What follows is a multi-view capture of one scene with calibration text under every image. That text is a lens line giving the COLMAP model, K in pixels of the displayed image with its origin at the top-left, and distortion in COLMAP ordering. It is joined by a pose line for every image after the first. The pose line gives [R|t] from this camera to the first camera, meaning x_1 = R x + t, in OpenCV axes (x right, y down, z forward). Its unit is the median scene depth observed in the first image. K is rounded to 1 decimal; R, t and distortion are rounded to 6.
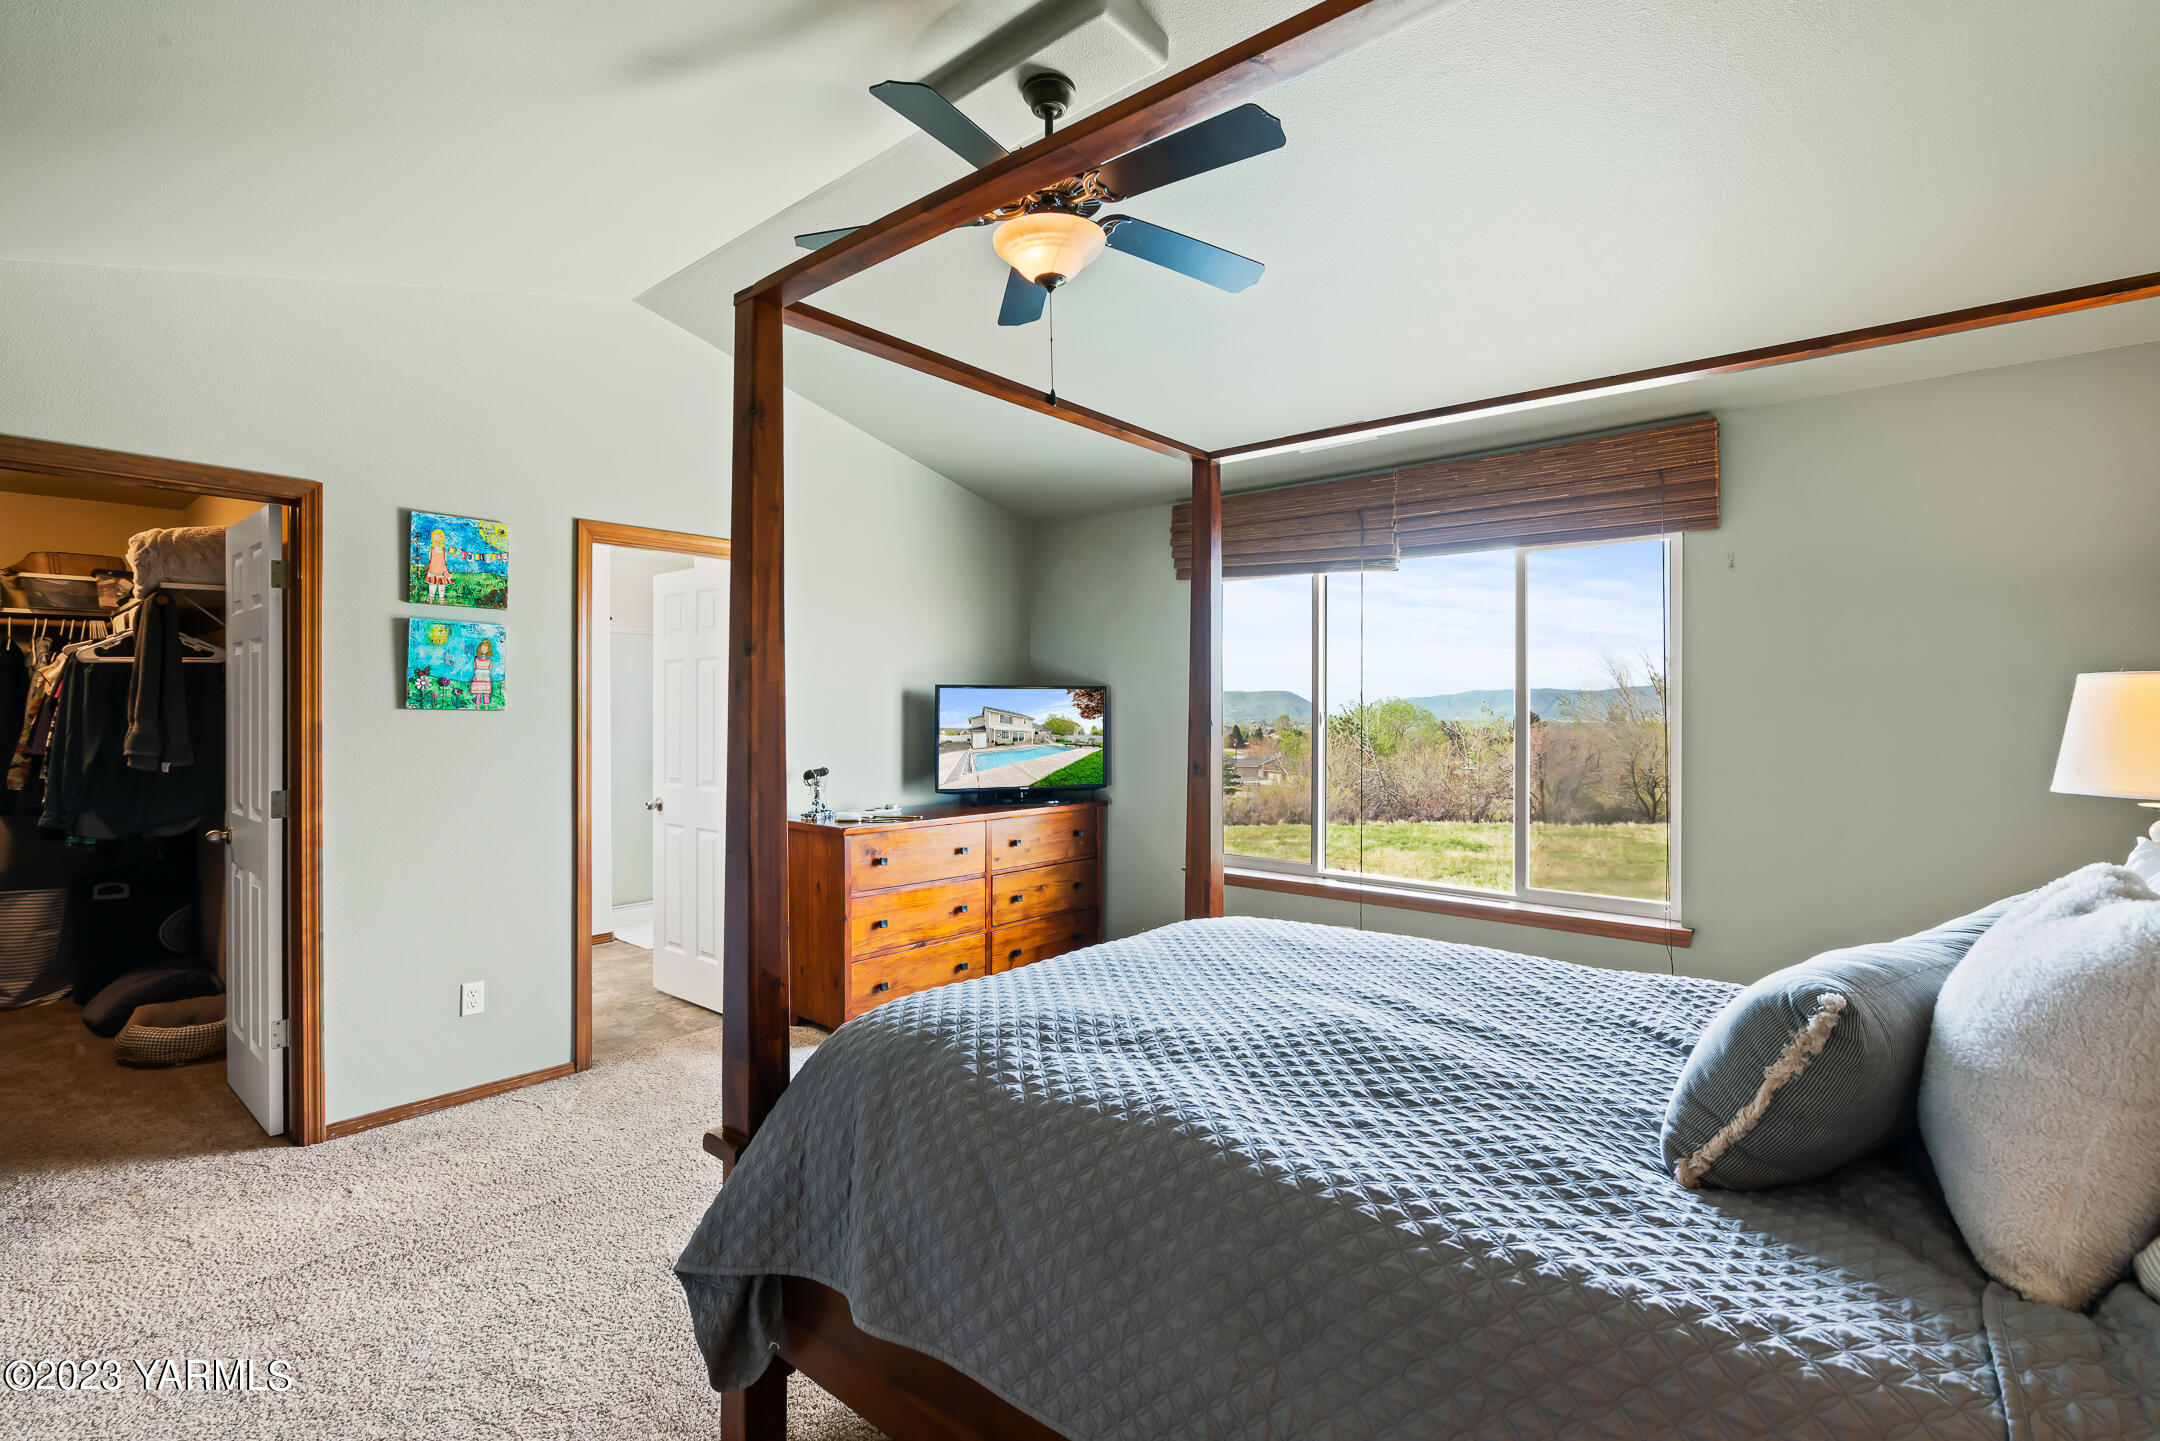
lens RADIAL K [[979.0, 0, 1080.0], [0, 979.0, 720.5], [0, 0, 1]] dist [-0.001628, 0.000118]
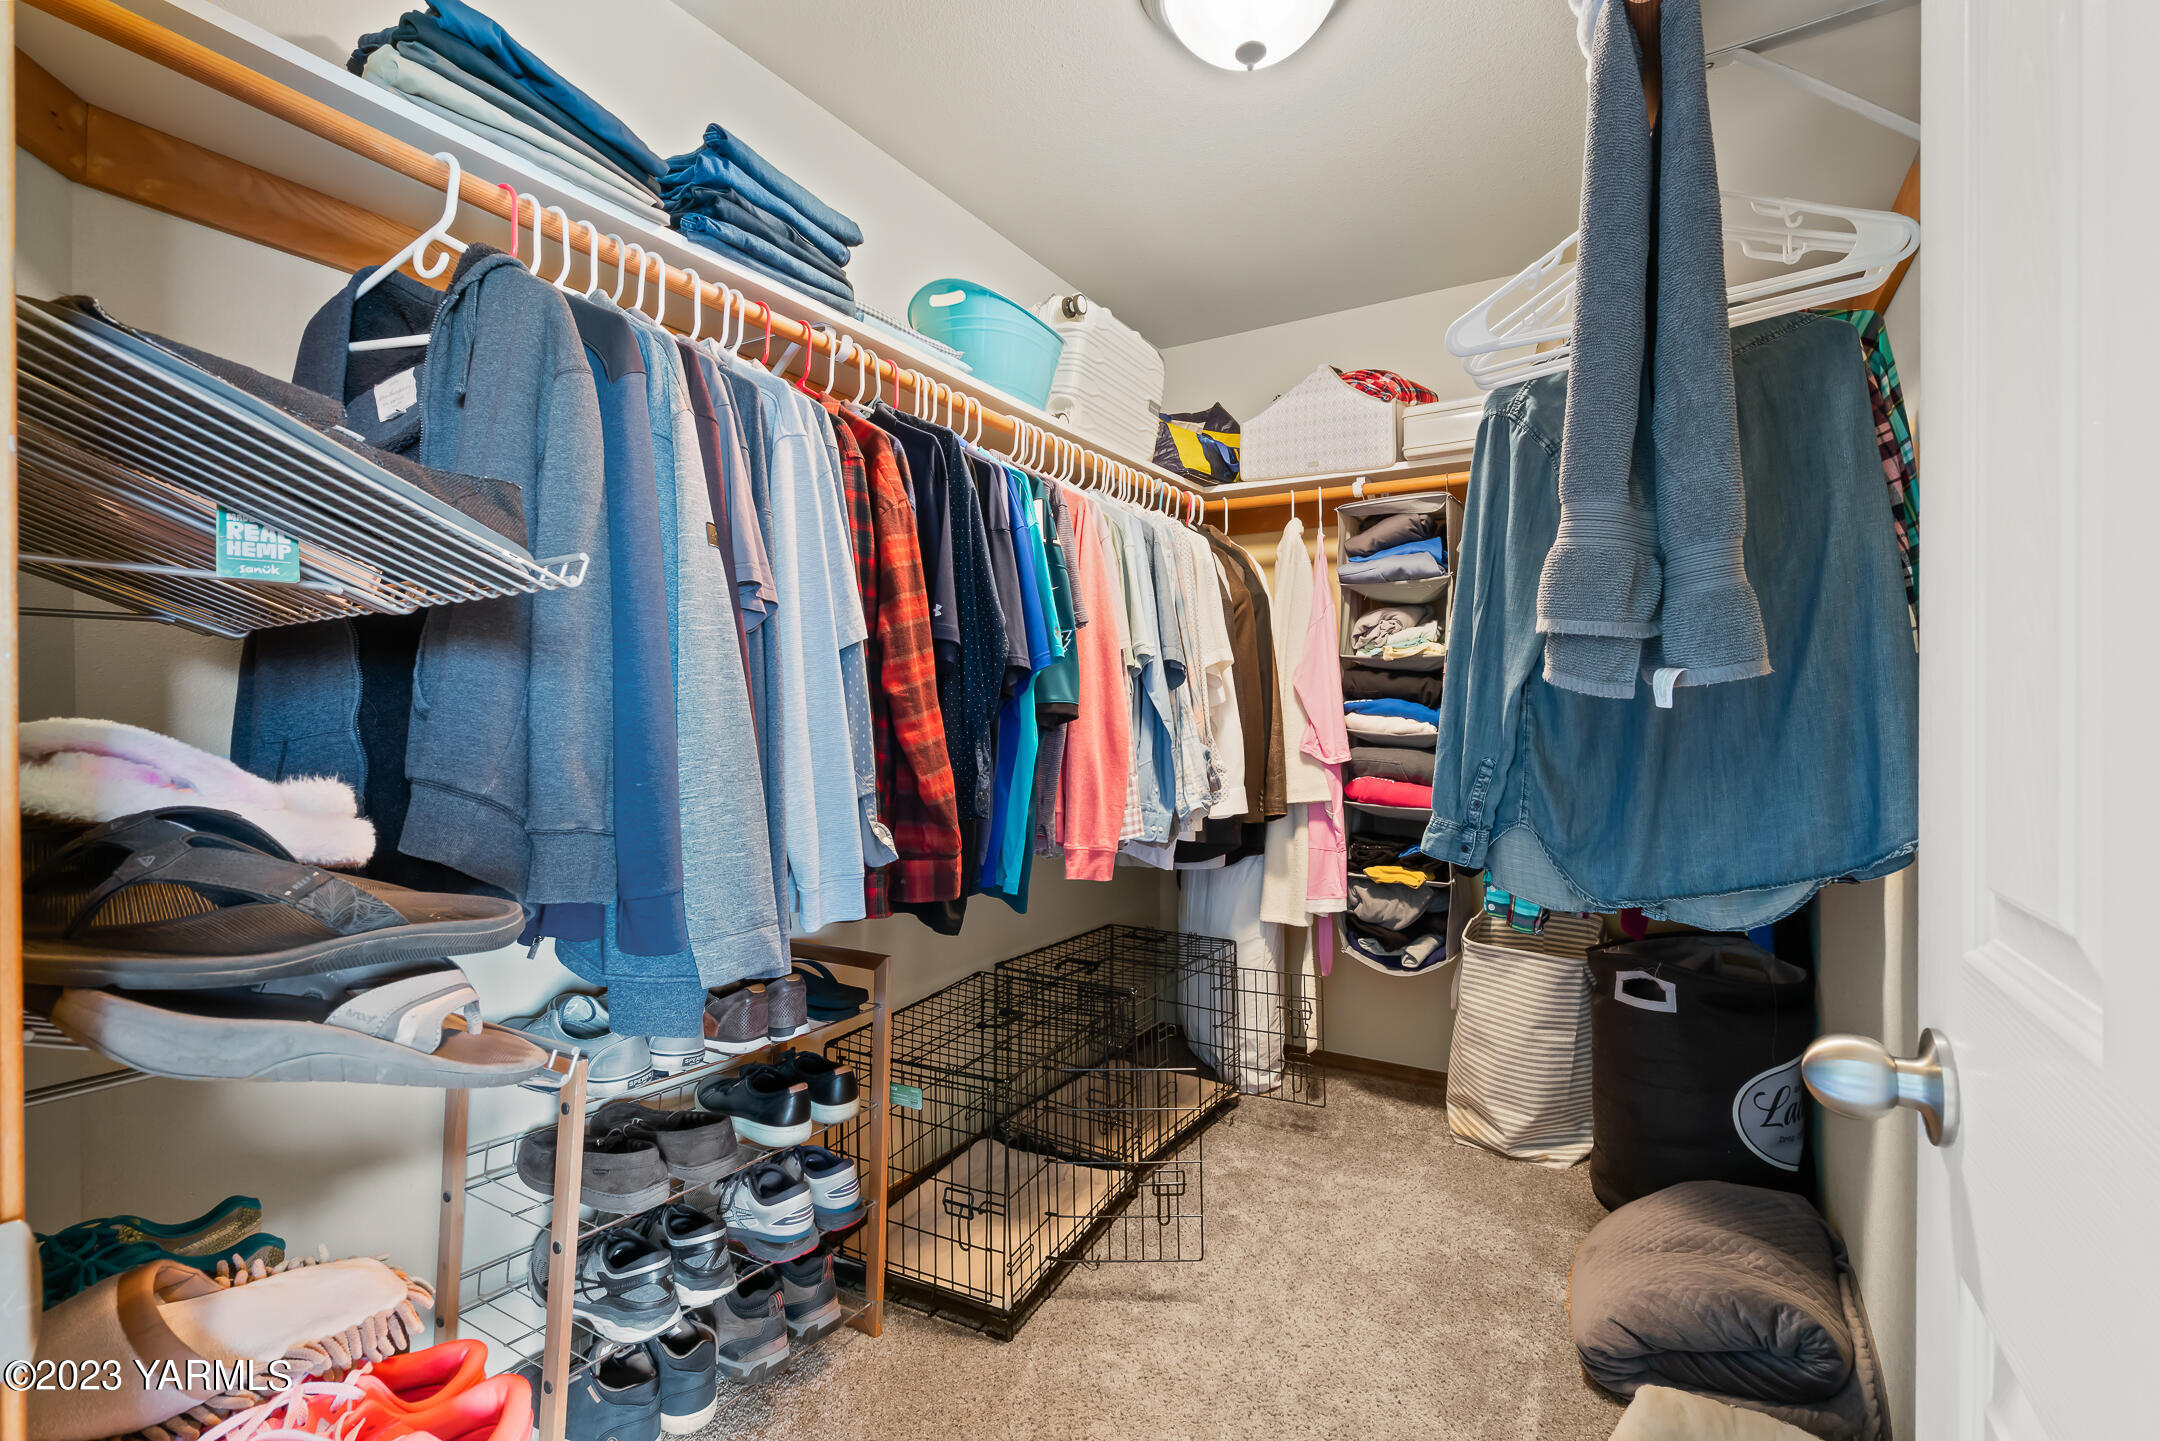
lens RADIAL K [[979.0, 0, 1080.0], [0, 979.0, 720.5], [0, 0, 1]] dist [-0.001628, 0.000118]
pose [[0.166779, 0.010377, -0.985940, -0.582432], [-0.005816, 0.999938, 0.009540, 0.043627], [0.985977, 0.004143, 0.166829, 0.661497]]
